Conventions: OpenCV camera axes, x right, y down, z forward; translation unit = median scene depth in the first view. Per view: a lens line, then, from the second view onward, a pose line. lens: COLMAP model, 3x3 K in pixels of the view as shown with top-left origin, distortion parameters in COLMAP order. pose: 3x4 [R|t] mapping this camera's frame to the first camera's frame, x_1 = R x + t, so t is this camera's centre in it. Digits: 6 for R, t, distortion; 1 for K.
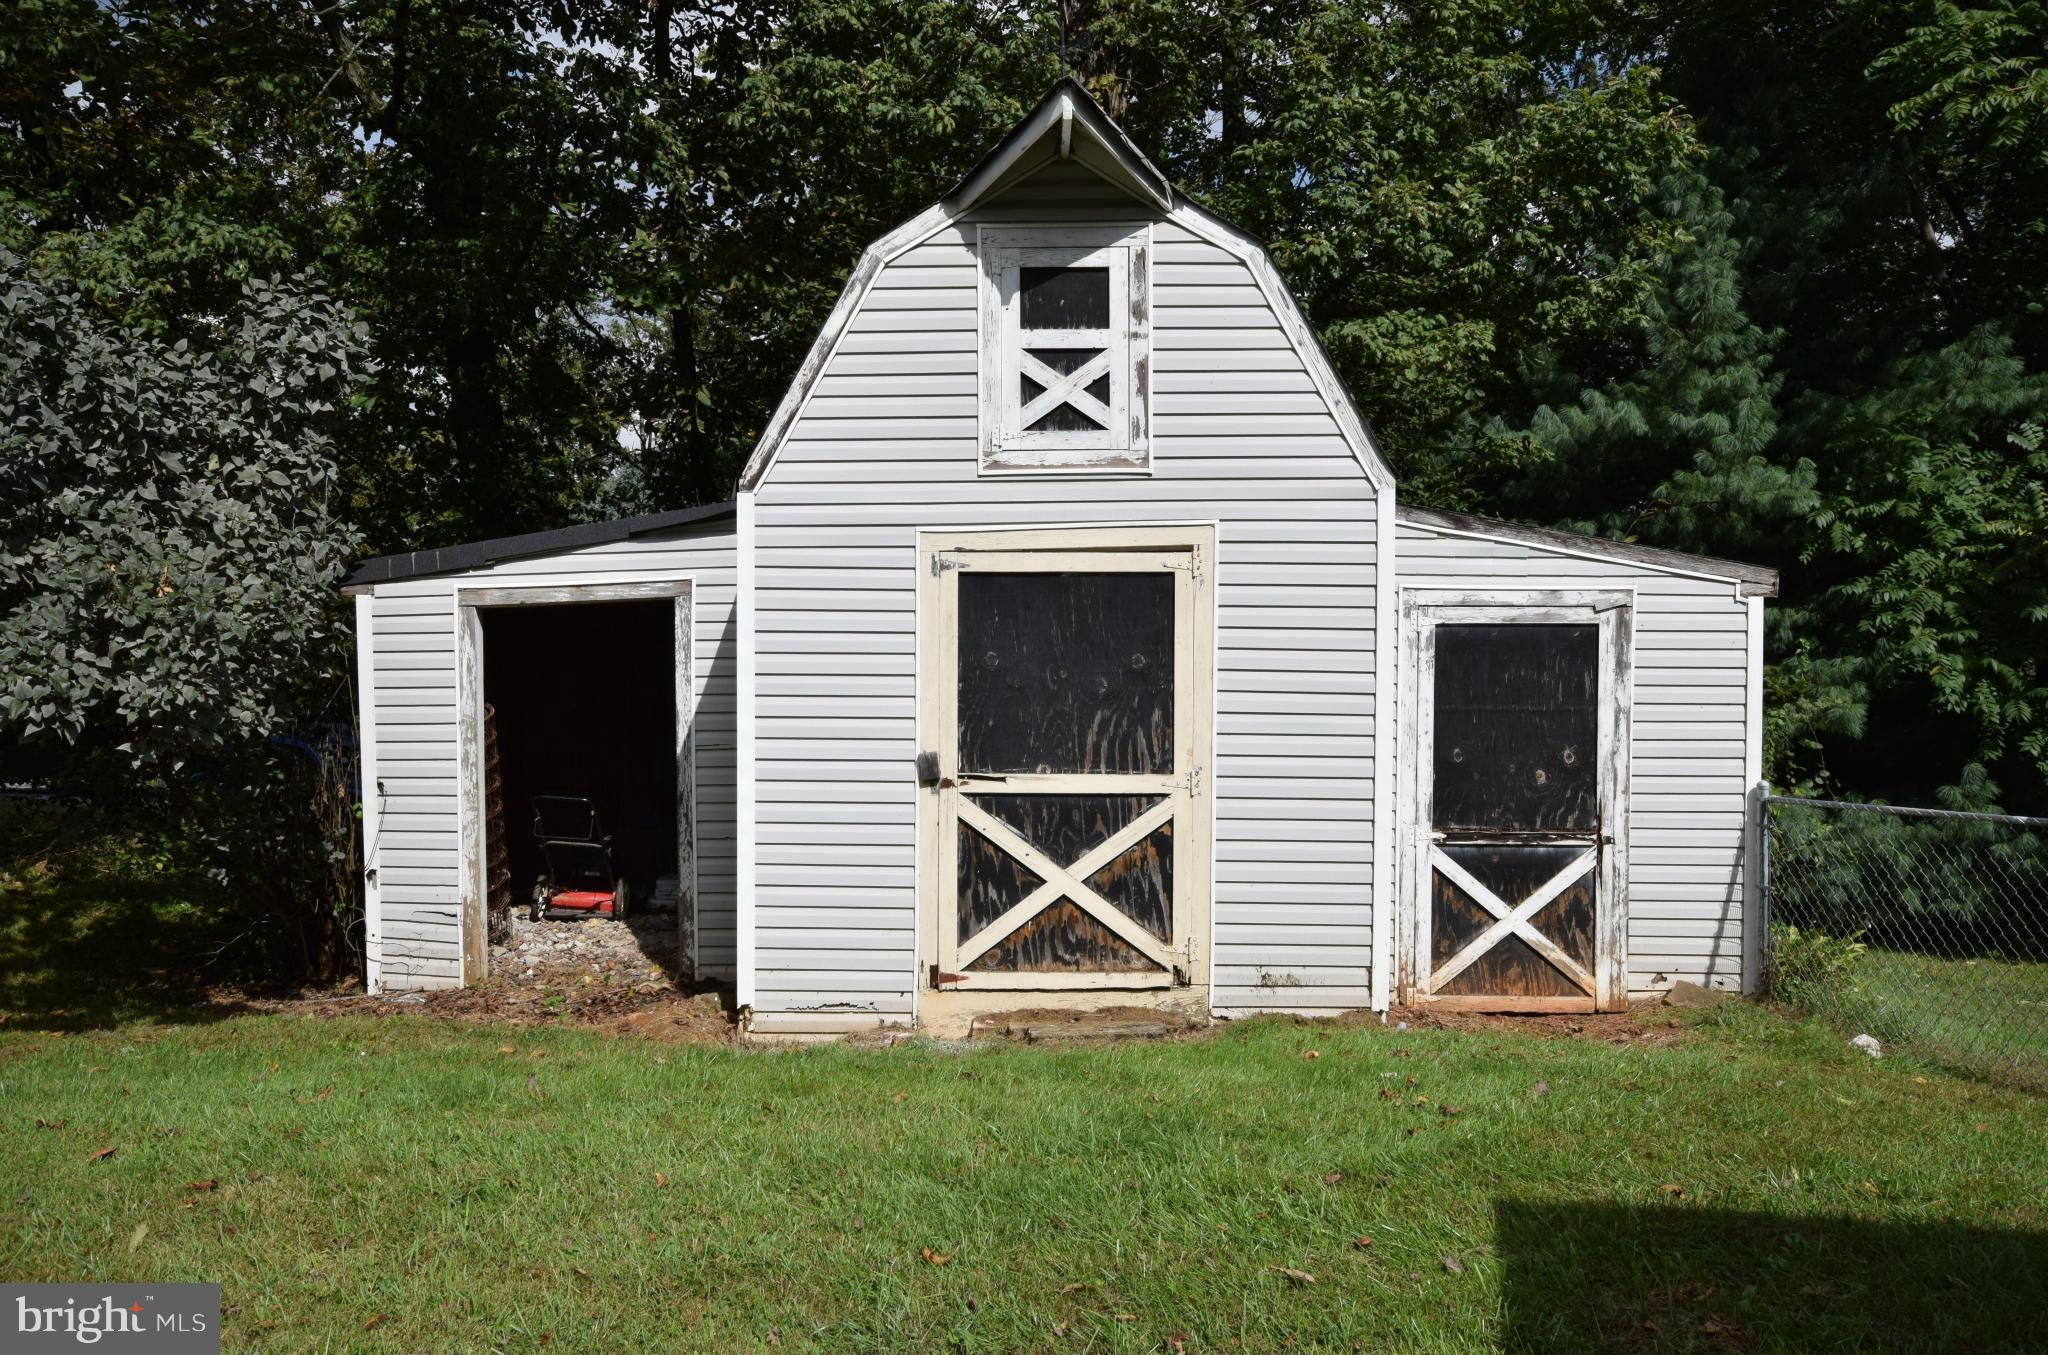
lens RADIAL K [[1447.3, 0, 1024.0], [0, 1447.3, 677.5], [0, 0, 1]] dist [0.001823, 0.000815]
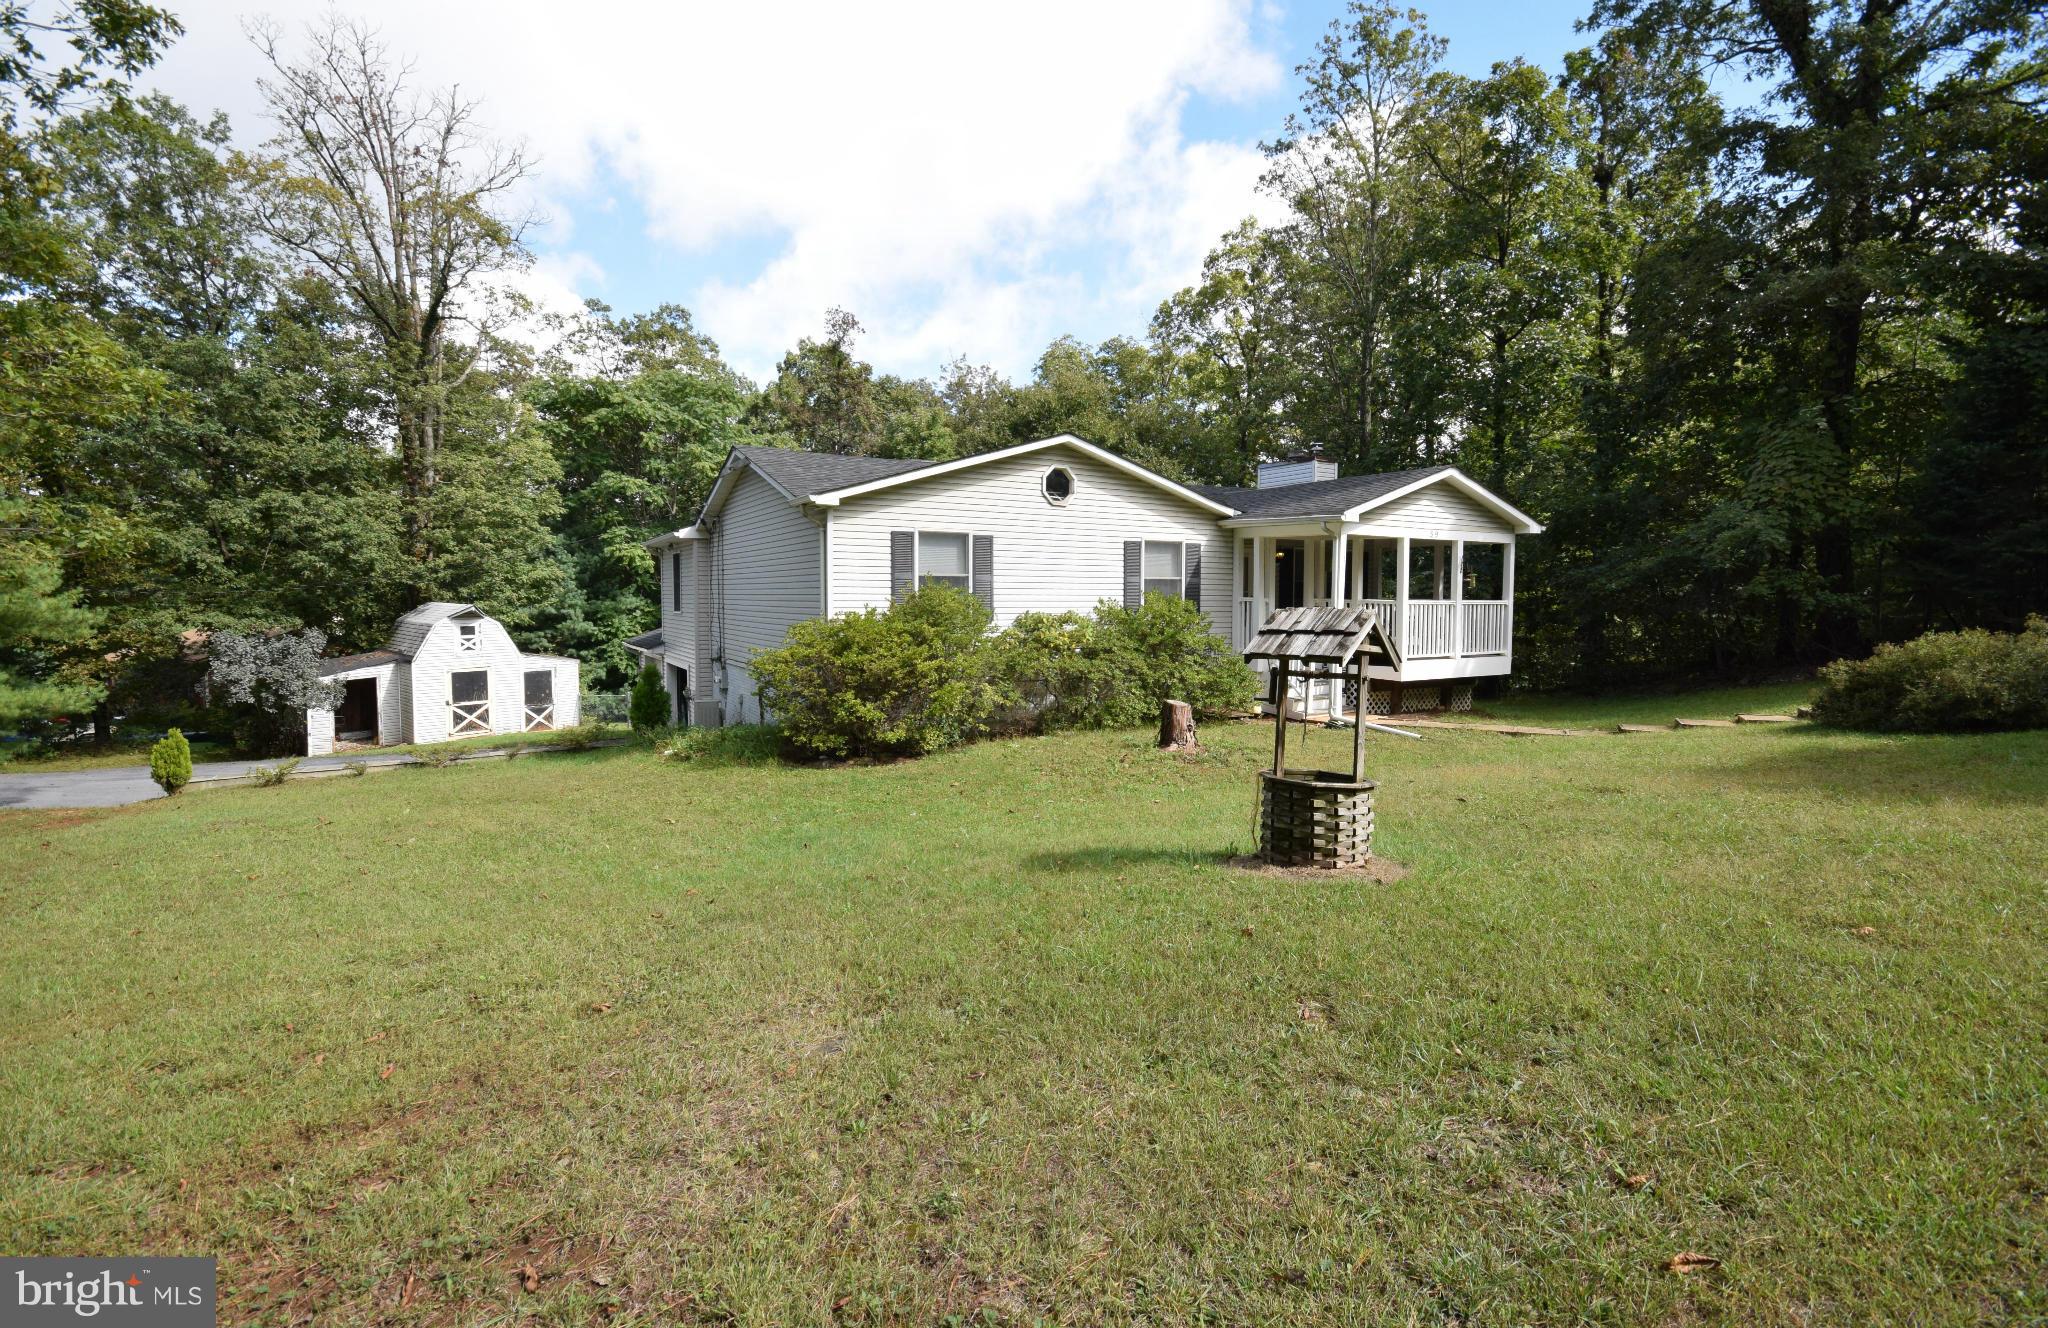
lens RADIAL K [[908.3, 0, 1022.3], [0, 908.3, 652.1], [0, 0, 1]] dist [0.012888, -0.016385]
pose [[0.633796, -0.053539, 0.771645, -1.369015], [0.019037, 0.998379, 0.053635, -0.291461], [-0.773266, -0.019304, 0.633788, -3.122333]]
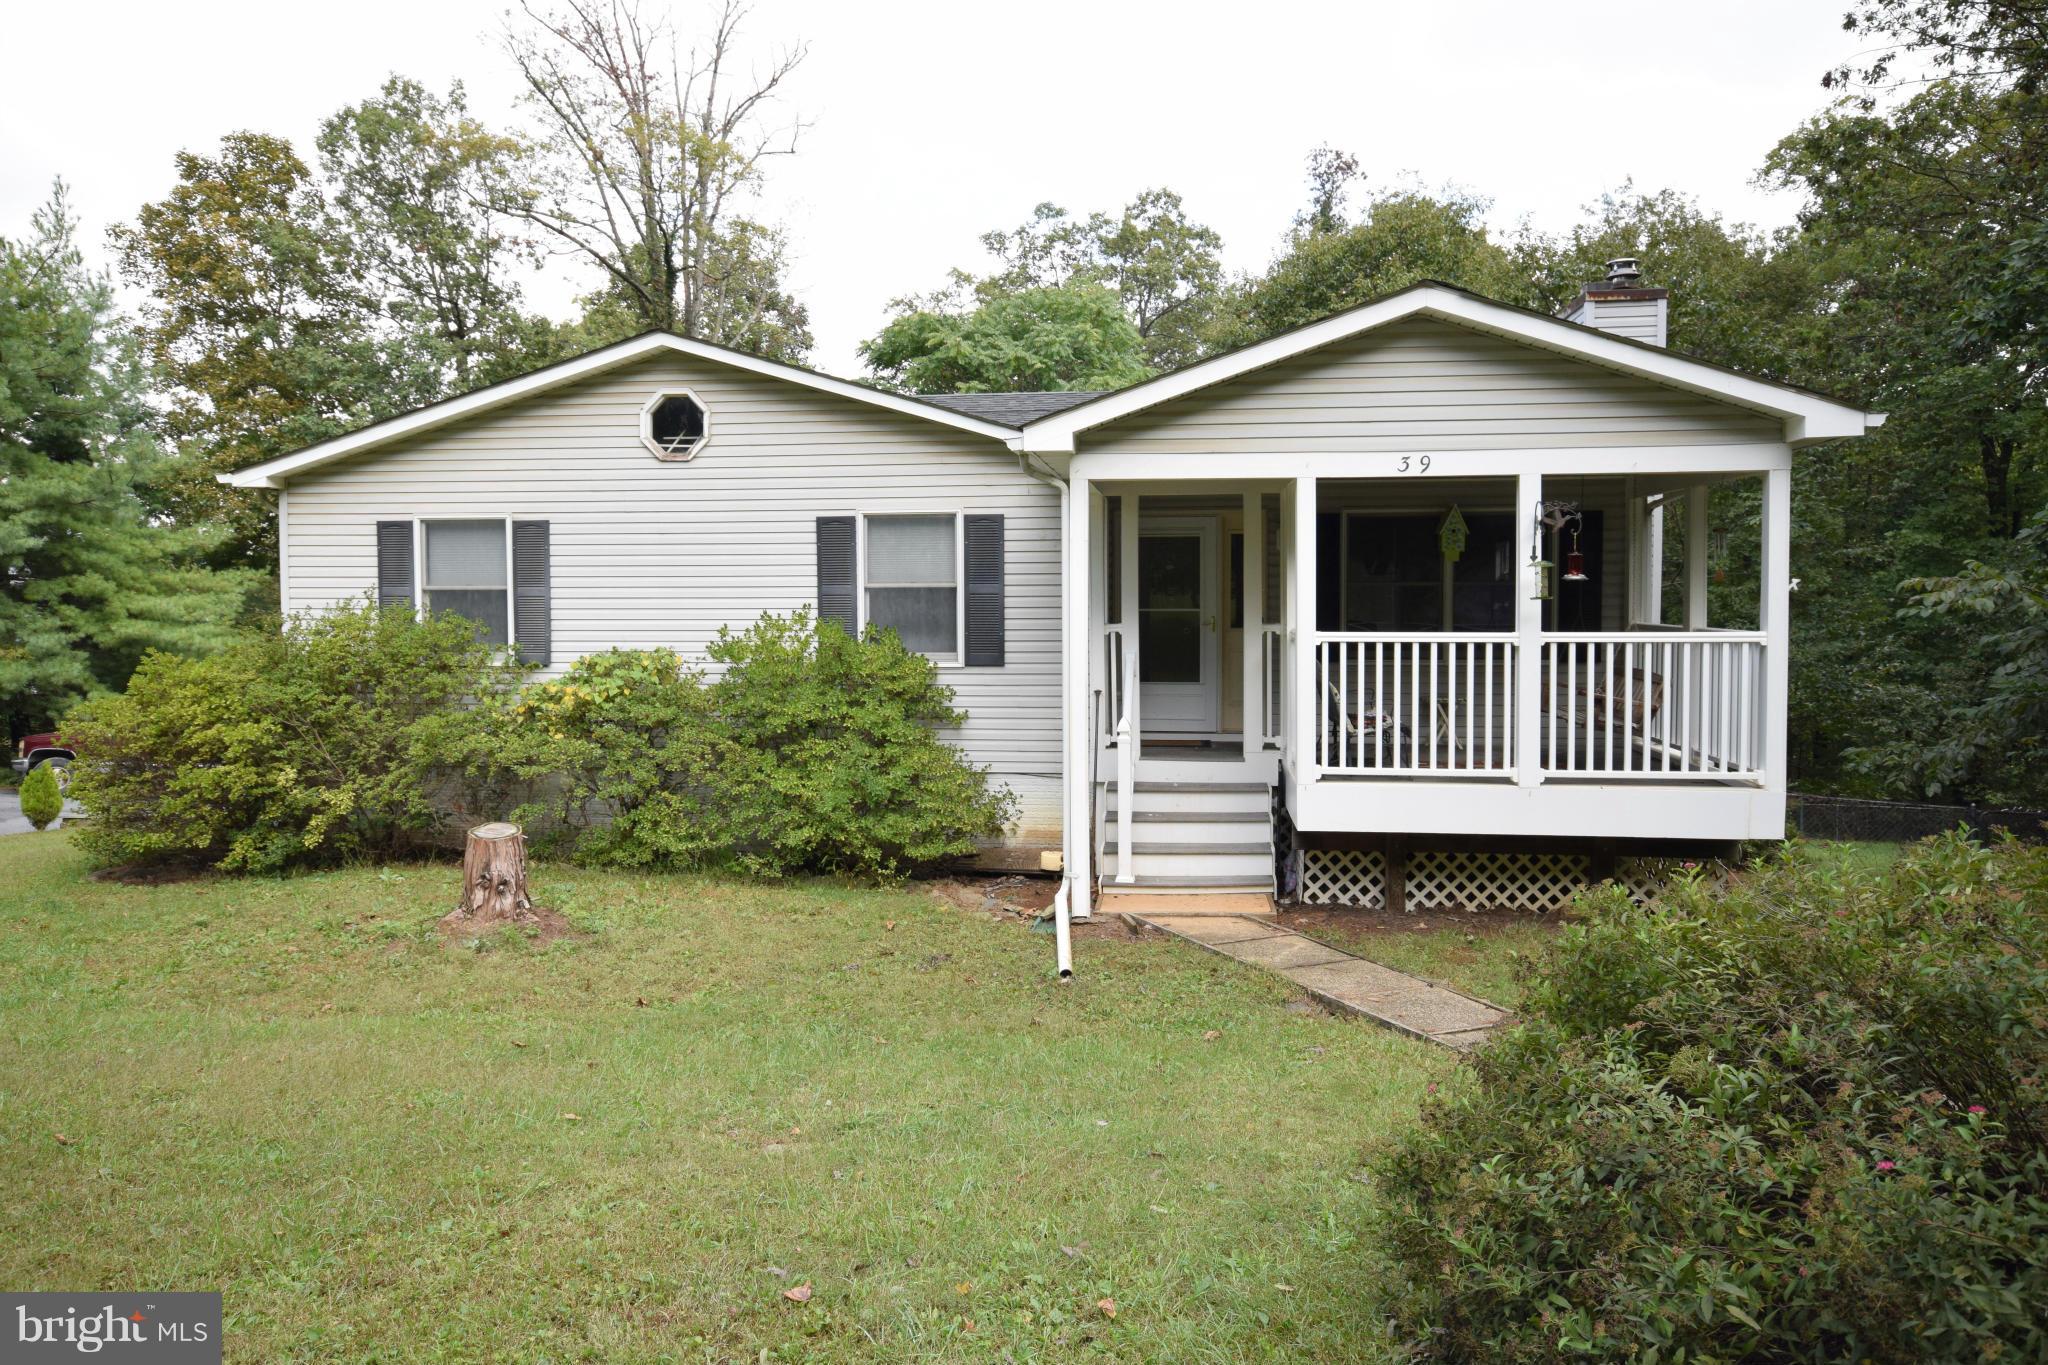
lens RADIAL K [[1383.1, 0, 1021.0], [0, 1383.1, 646.3], [0, 0, 1]] dist [0.007763, 0.005421]
pose [[0.972166, -0.018600, 0.233553, 0.161373], [0.016593, 0.999807, 0.010558, -0.285507], [-0.233704, -0.006389, 0.972287, -3.644354]]
